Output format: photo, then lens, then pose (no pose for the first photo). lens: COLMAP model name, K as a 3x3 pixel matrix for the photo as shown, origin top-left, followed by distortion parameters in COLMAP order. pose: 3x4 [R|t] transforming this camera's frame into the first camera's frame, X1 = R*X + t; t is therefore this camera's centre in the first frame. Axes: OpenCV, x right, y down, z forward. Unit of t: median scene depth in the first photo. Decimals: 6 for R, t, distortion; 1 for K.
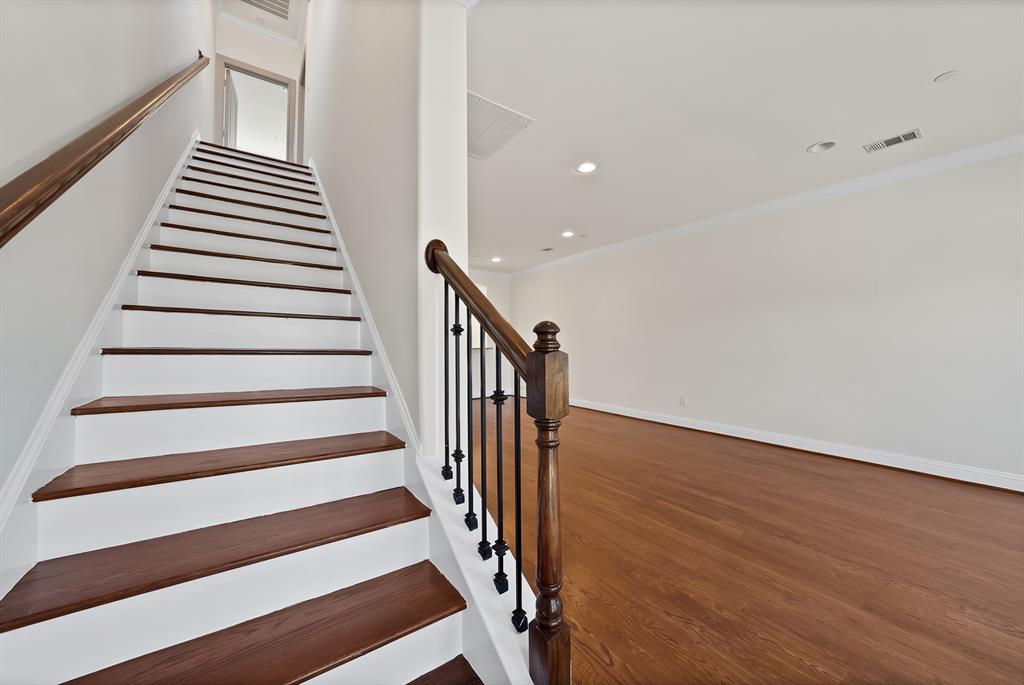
lens RADIAL K [[366.9, 0, 506.4], [0, 366.9, 339.8], [0, 0, 1]] dist [-0.027169, 0.004925]
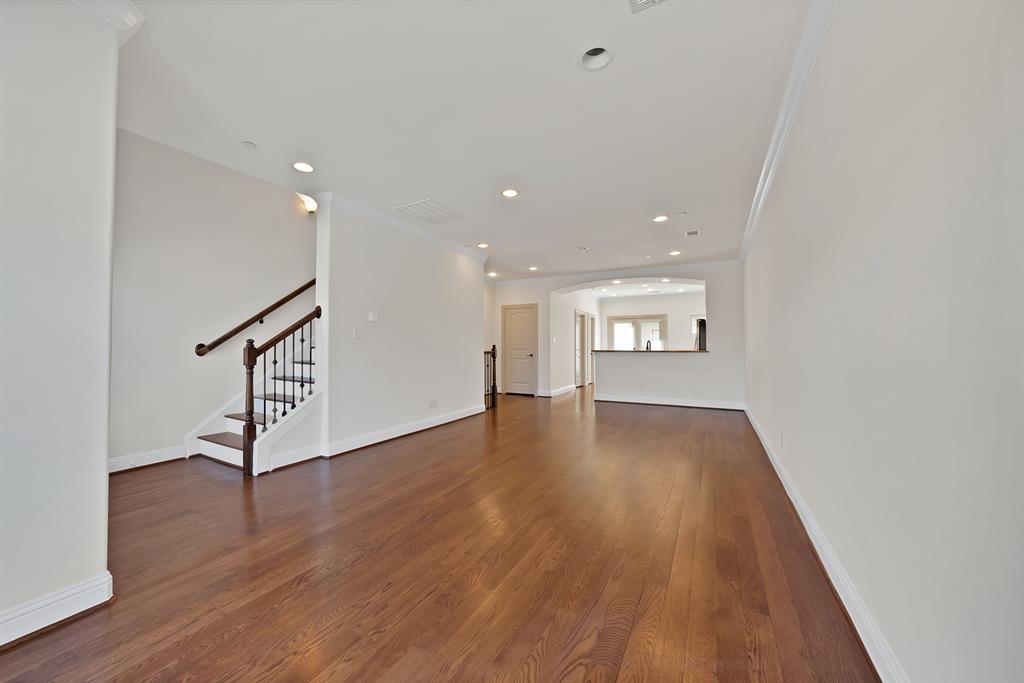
lens RADIAL K [[366.9, 0, 505.3], [0, 366.9, 342.1], [0, 0, 1]] dist [-0.027169, 0.004925]
pose [[0.445859, -0.010132, -0.895046, 1.649301], [0.008842, 0.999937, -0.006914, 0.008394], [0.895059, -0.004831, 0.445921, 0.622245]]
